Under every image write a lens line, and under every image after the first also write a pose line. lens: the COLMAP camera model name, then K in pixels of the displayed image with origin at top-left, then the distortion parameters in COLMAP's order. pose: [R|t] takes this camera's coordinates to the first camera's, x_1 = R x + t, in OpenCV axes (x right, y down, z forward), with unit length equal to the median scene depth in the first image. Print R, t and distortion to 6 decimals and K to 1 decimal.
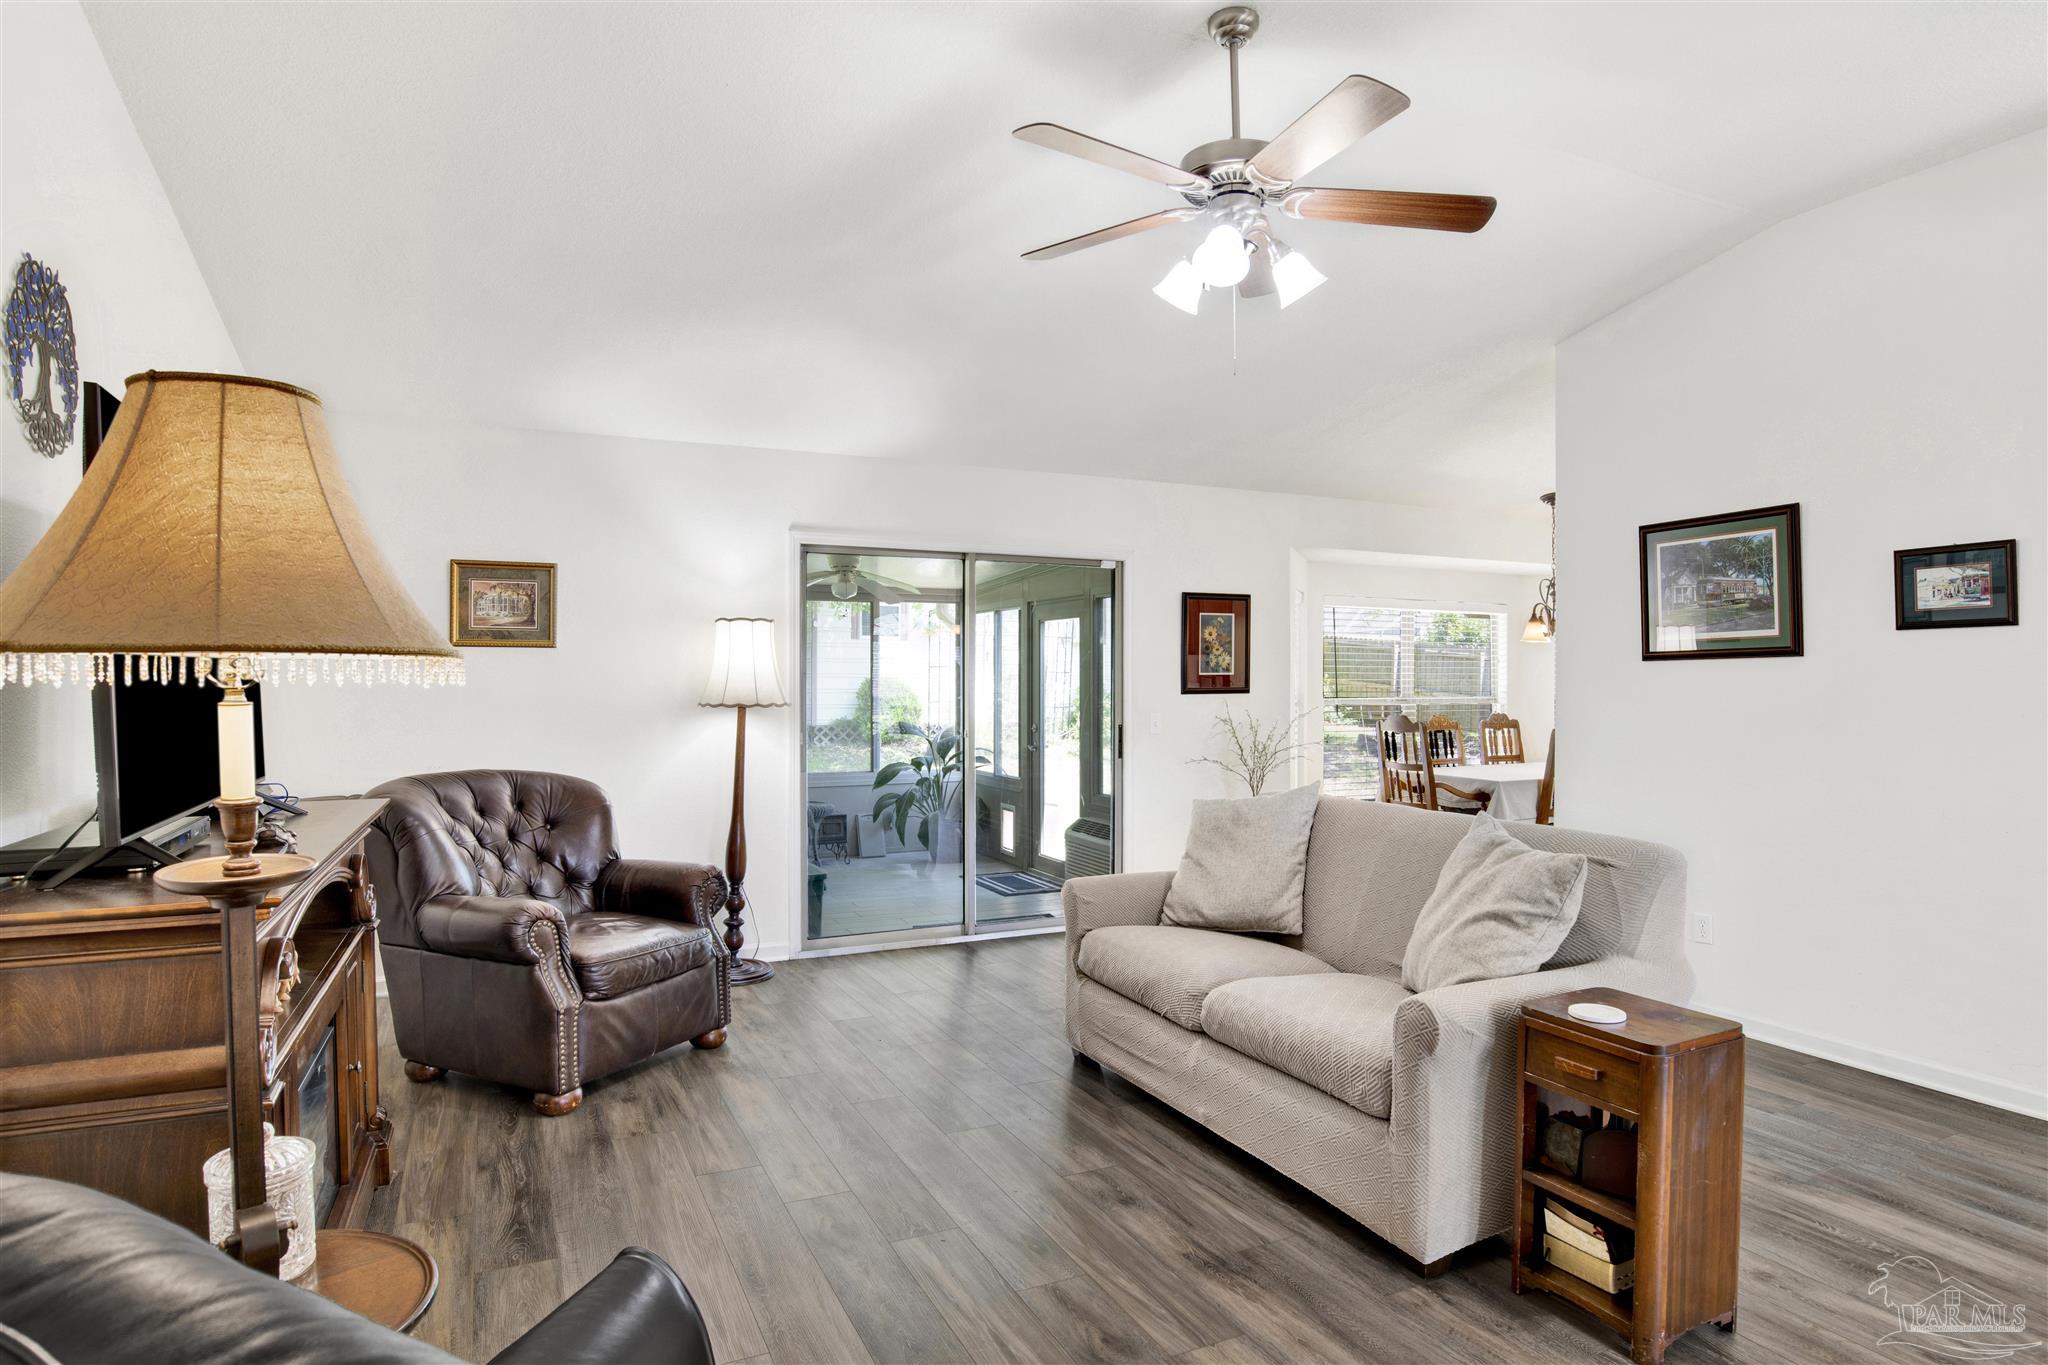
lens RADIAL K [[1113.9, 0, 1033.6], [0, 1113.9, 681.2], [0, 0, 1]] dist [-0.061576, 0.017536]
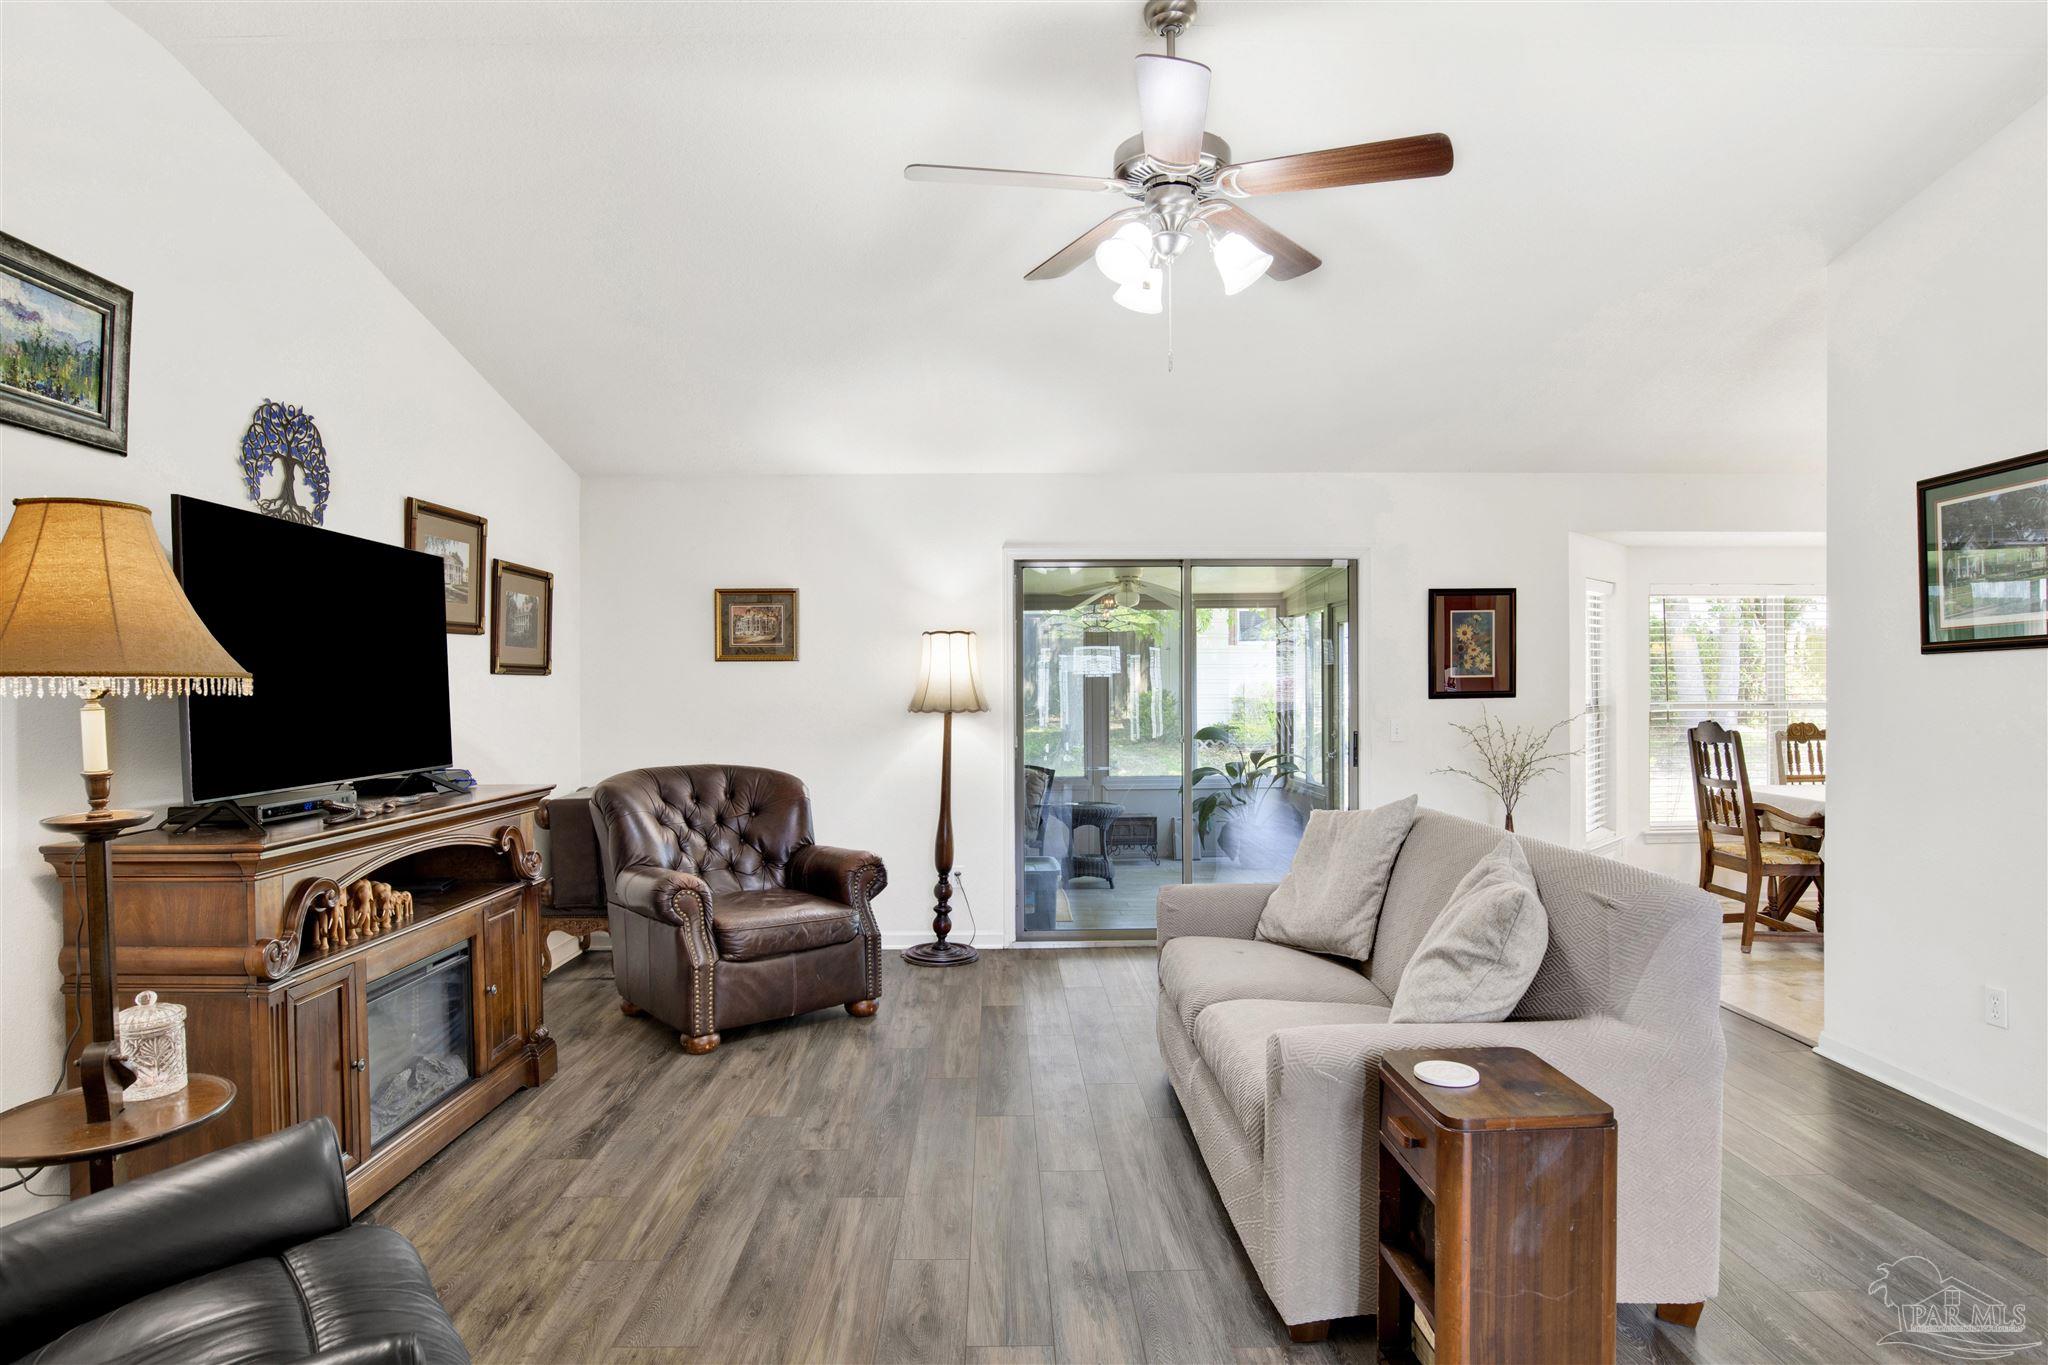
lens RADIAL K [[1113.9, 0, 1059.6], [0, 1113.9, 675.0], [0, 0, 1]] dist [-0.061576, 0.017536]
pose [[0.912424, -0.012074, -0.409069, 0.361232], [0.007958, 0.999899, -0.011763, 0.000543], [0.409169, 0.007477, 0.912428, 0.055624]]
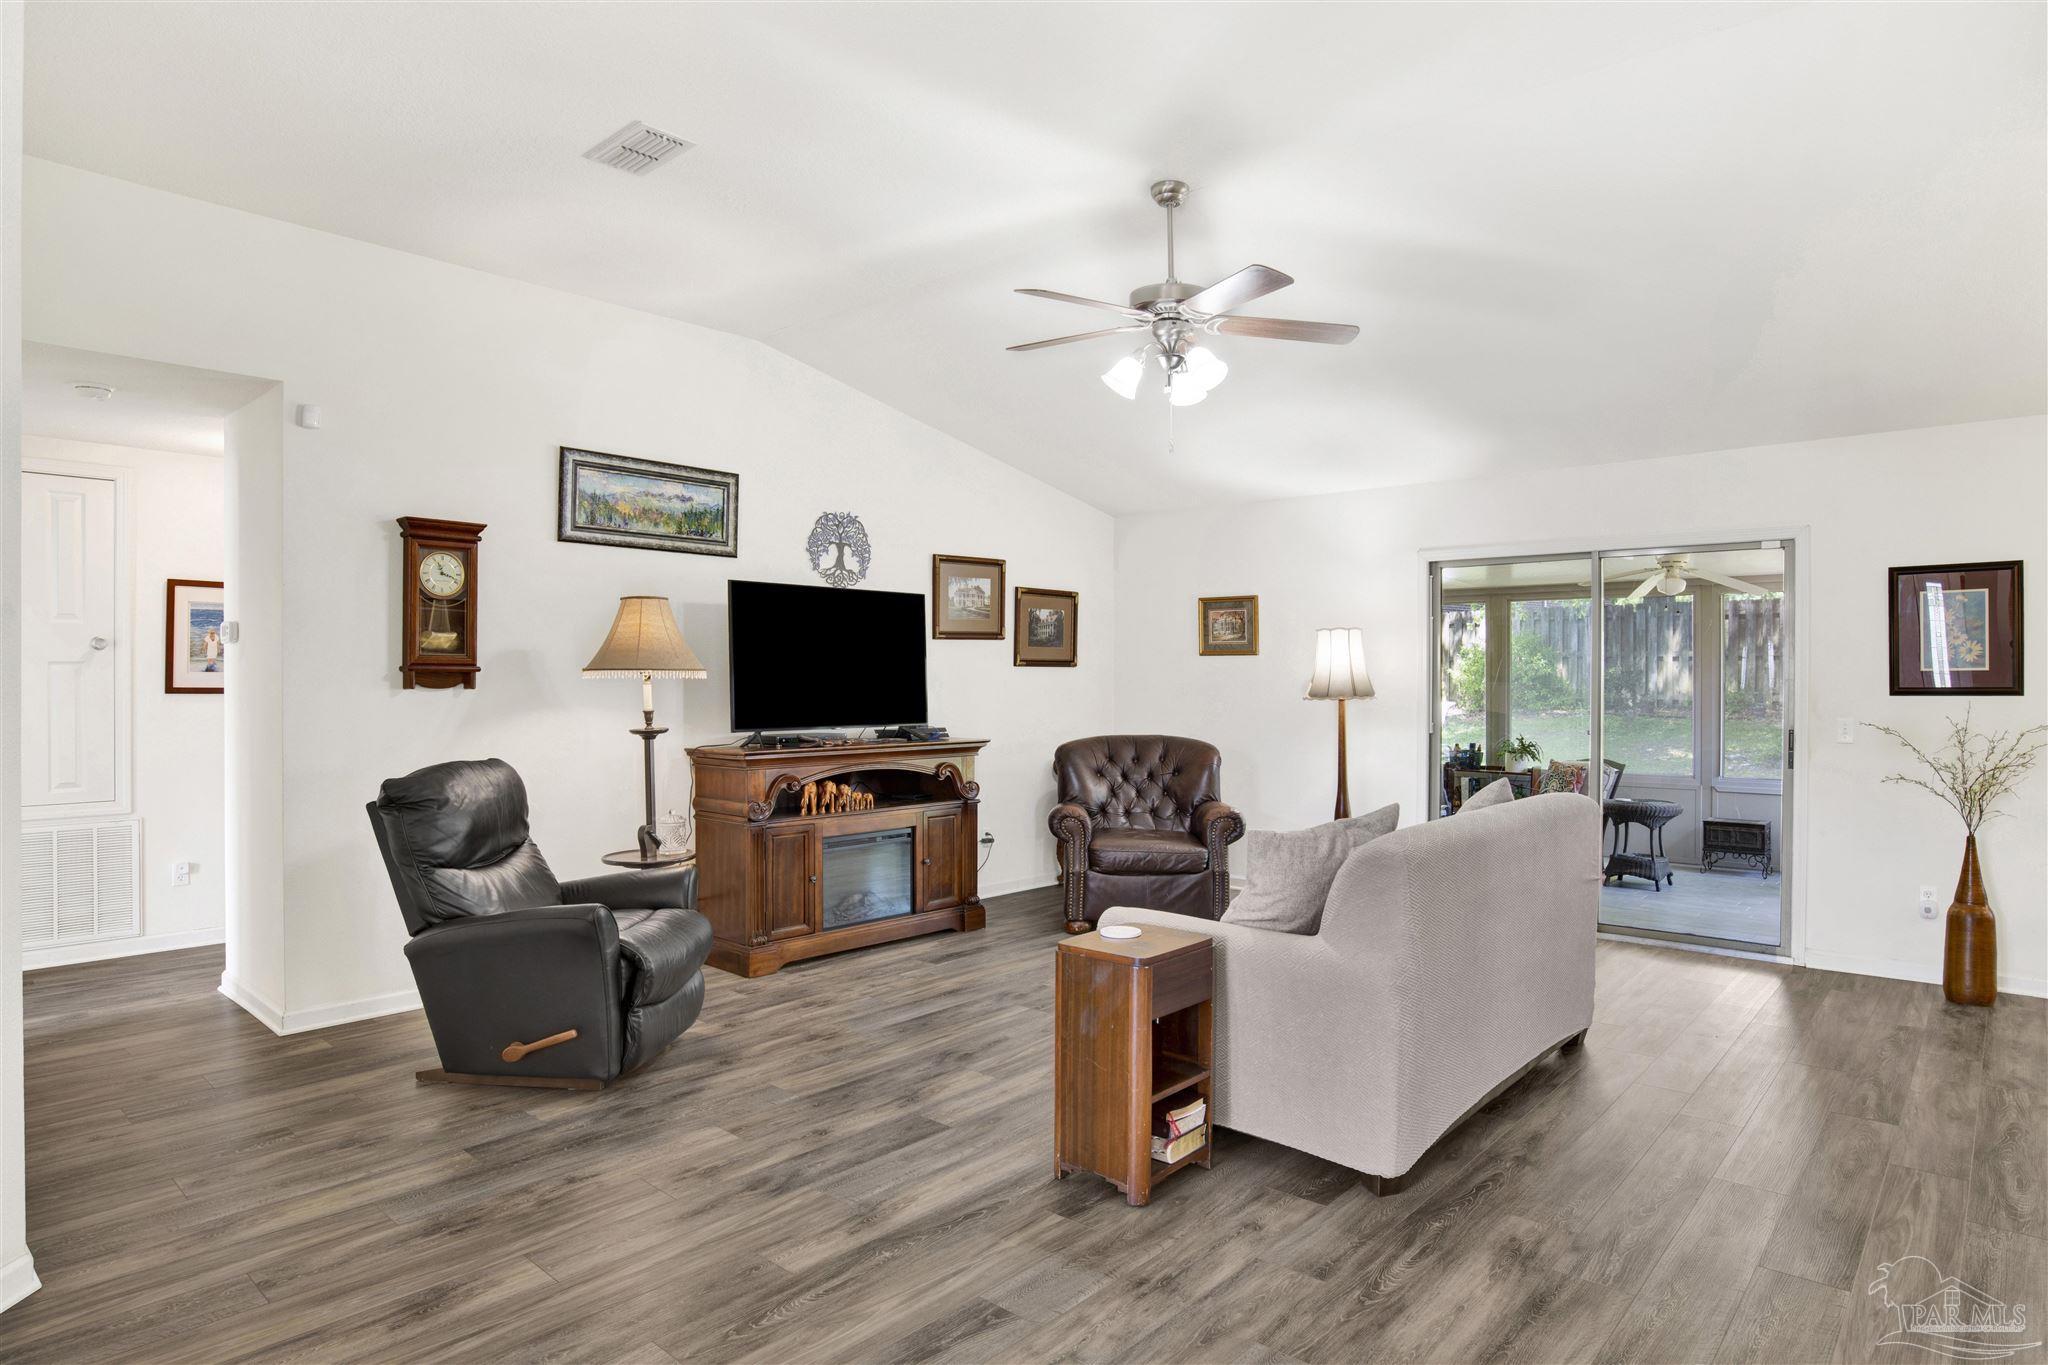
lens RADIAL K [[1113.9, 0, 1014.9], [0, 1113.9, 665.8], [0, 0, 1]] dist [-0.061576, 0.017536]
pose [[0.391998, -0.011003, -0.919900, 0.935897], [-0.001683, 0.999918, -0.012677, 0.002201], [0.919964, 0.006518, 0.391948, 0.200400]]
